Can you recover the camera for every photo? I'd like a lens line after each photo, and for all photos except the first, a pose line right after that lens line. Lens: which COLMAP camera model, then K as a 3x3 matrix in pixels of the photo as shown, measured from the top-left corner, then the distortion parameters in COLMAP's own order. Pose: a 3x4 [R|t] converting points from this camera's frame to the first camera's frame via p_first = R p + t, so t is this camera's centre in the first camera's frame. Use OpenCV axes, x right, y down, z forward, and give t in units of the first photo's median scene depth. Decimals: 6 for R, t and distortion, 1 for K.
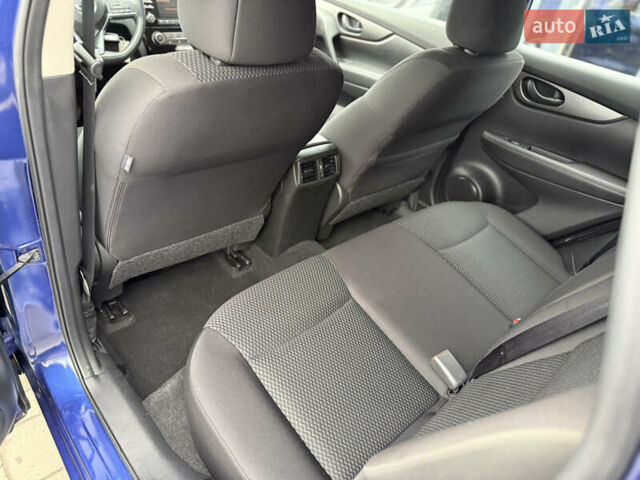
lens RADIAL K [[455.9, 0, 308.8], [0, 455.9, 240.5], [0, 0, 1]] dist [0.047384, -0.054963]
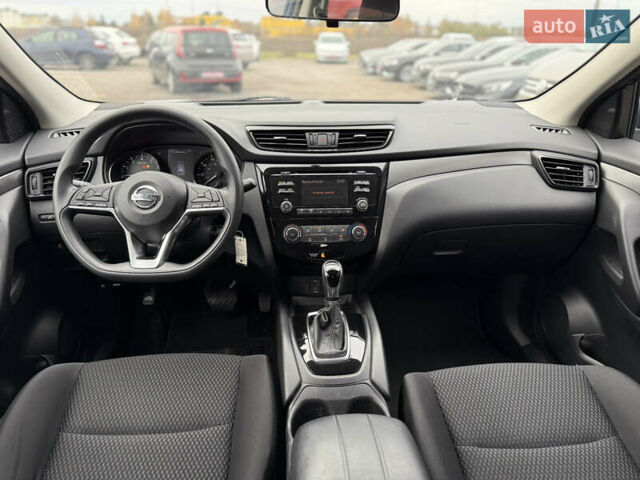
lens RADIAL K [[455.9, 0, 321.7], [0, 455.9, 237.4], [0, 0, 1]] dist [0.047384, -0.054963]
pose [[0.790613, 0.088897, -0.605828, 0.117414], [-0.252698, 0.948590, -0.190582, -0.366967], [0.557740, 0.303769, 0.772432, 0.595043]]
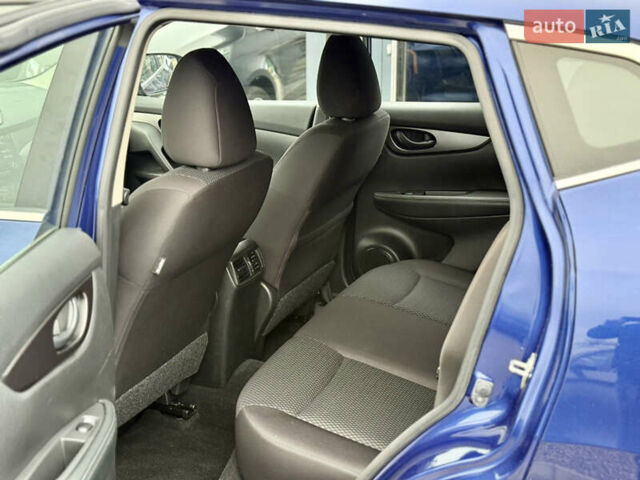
lens RADIAL K [[897.6, 0, 319.4], [0, 897.6, 242.9], [0, 0, 1]] dist [-0.031995, 0.000000]
pose [[0.887646, -0.288341, 0.359089, -0.445230], [0.381289, 0.897427, -0.221908, 0.238692], [-0.258271, 0.333892, 0.906539, -0.649099]]
